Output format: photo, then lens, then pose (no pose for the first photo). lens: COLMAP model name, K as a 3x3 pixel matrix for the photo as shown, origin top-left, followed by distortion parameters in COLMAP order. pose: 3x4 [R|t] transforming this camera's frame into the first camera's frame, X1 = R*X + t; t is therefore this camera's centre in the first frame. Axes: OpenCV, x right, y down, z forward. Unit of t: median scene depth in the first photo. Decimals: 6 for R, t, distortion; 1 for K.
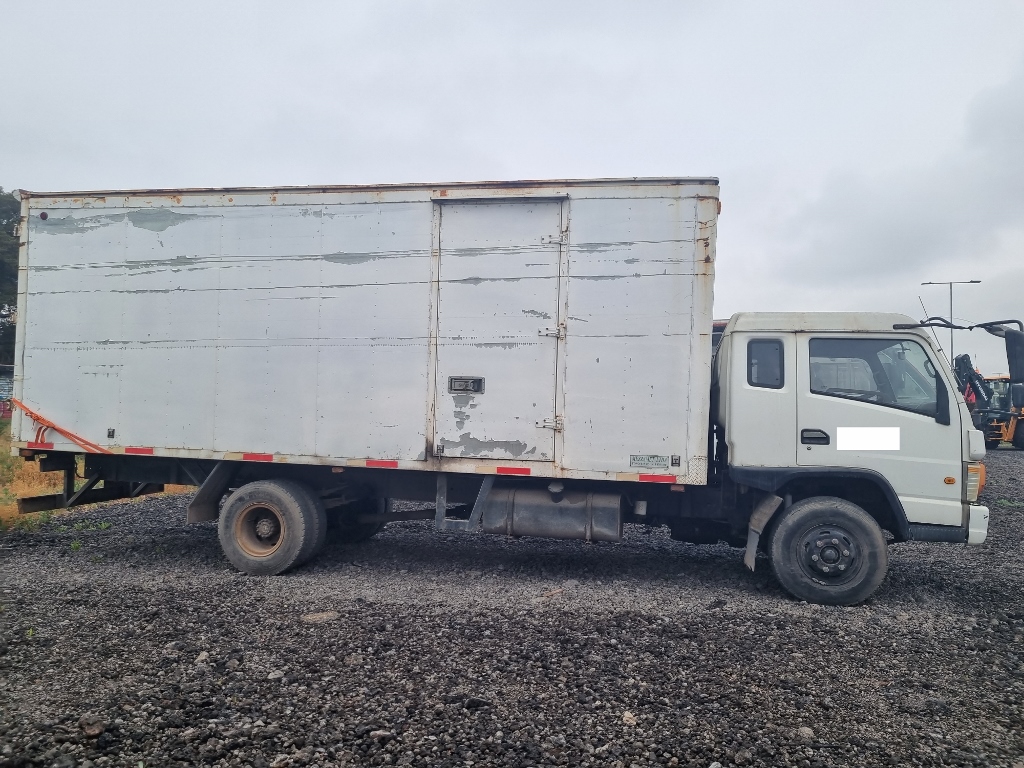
lens RADIAL K [[777.8, 0, 509.3], [0, 777.8, 380.4], [0, 0, 1]] dist [0.046170, -0.026183]
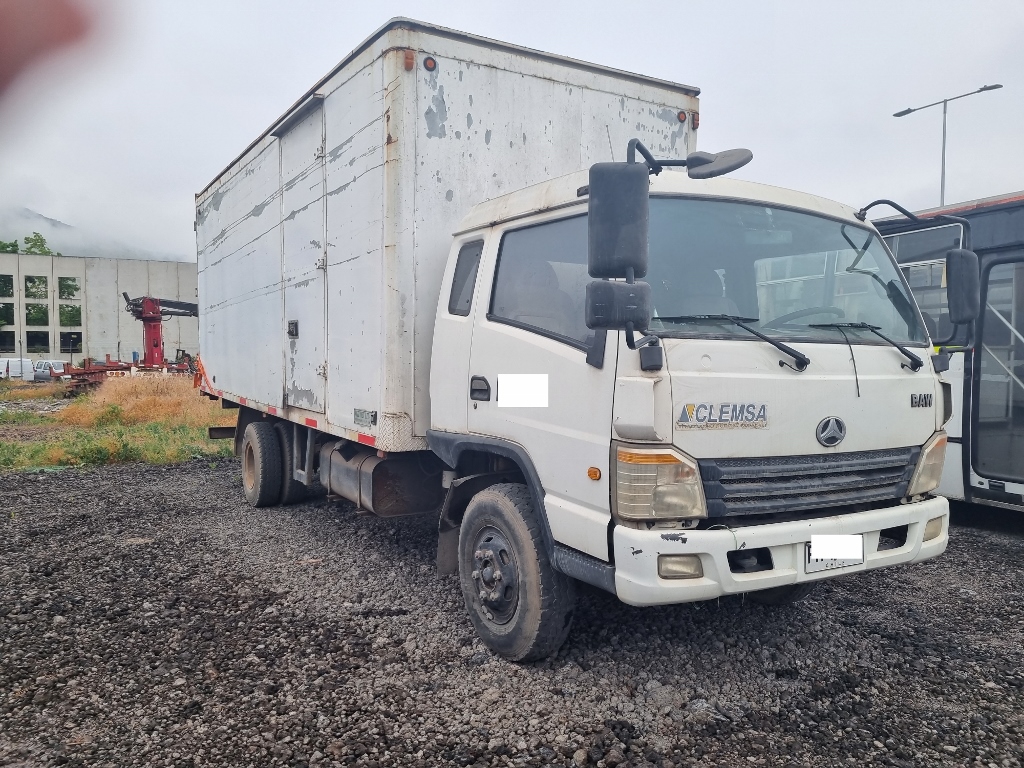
lens RADIAL K [[777.8, 0, 501.2], [0, 777.8, 390.3], [0, 0, 1]] dist [0.046170, -0.026183]
pose [[0.678058, 0.015795, -0.734838, 0.786750], [0.036318, 0.997828, 0.054960, 0.035777], [0.734110, -0.063954, 0.676012, 0.530589]]
